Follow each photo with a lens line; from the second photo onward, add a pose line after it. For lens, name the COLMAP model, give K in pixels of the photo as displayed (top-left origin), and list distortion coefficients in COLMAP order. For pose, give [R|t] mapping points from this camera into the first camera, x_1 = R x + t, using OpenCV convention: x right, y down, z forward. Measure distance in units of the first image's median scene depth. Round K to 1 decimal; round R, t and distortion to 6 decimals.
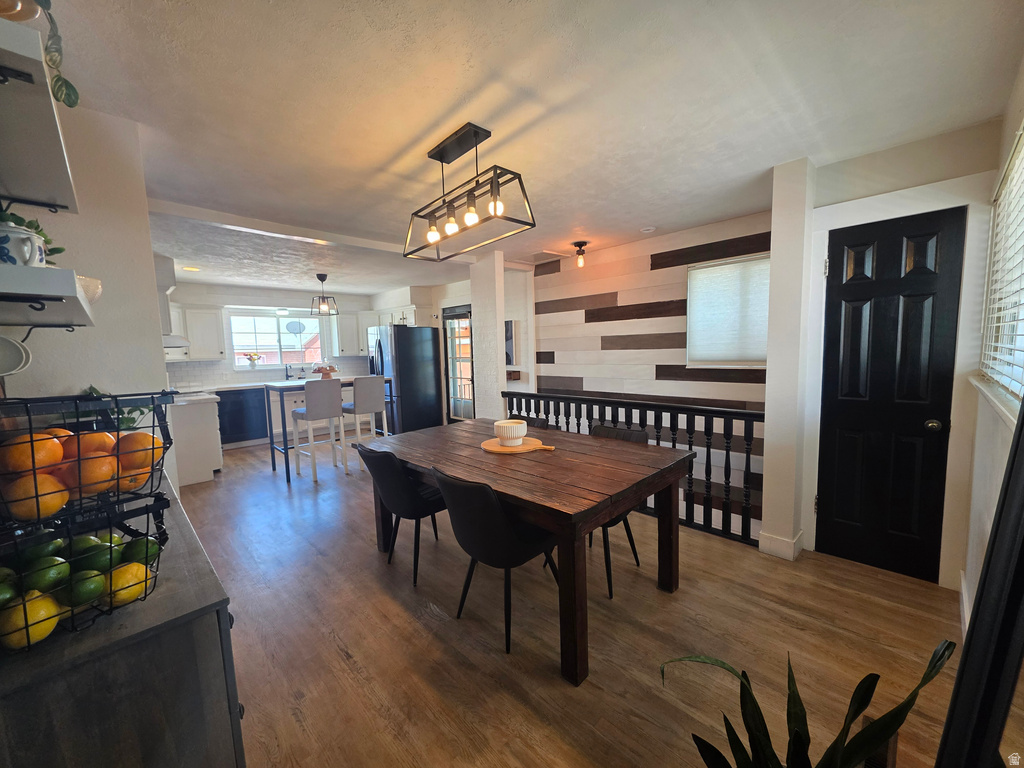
lens RADIAL K [[407.1, 0, 514.6], [0, 407.1, 386.3], [0, 0, 1]] dist [0.001883, 0.000799]
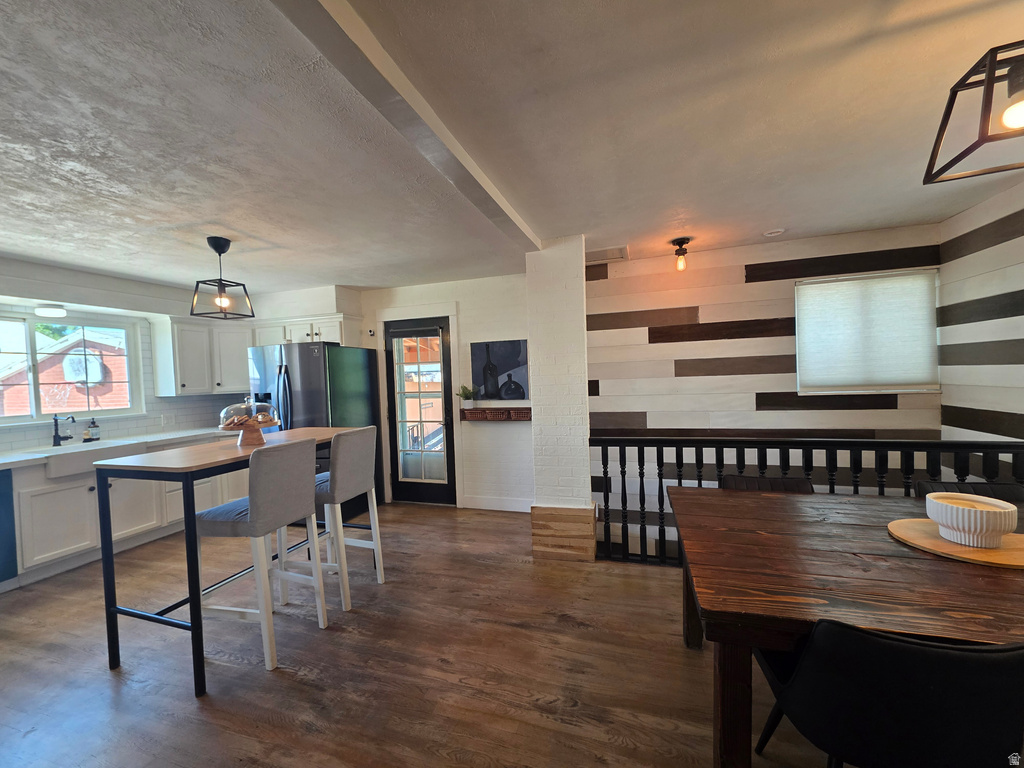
lens RADIAL K [[407.1, 0, 515.0], [0, 407.1, 387.2], [0, 0, 1]] dist [0.001883, 0.000799]
pose [[0.883508, -0.019848, 0.467995, -0.425562], [0.057088, 0.996217, -0.065524, -0.032695], [-0.464924, 0.084608, 0.881299, 0.419286]]
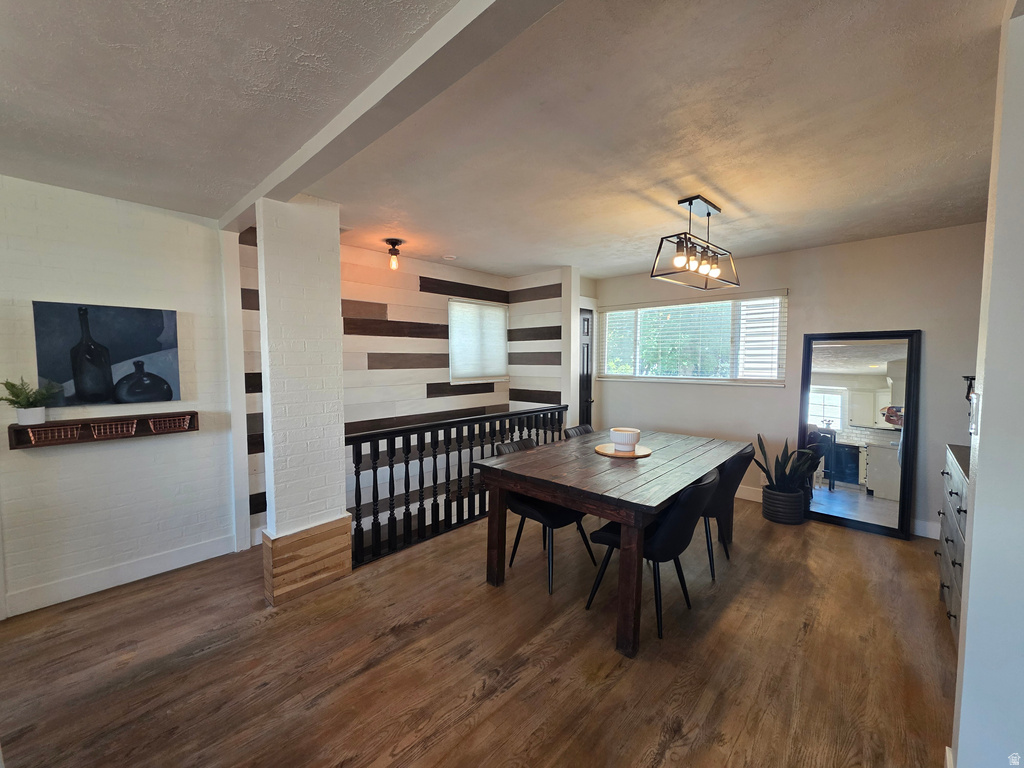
lens RADIAL K [[407.1, 0, 515.1], [0, 407.1, 382.8], [0, 0, 1]] dist [0.001883, 0.000799]
pose [[-0.042718, -0.028644, 0.998677, -0.595280], [0.099168, 0.994531, 0.032766, -0.057704], [-0.994153, 0.100437, -0.039643, 0.708240]]
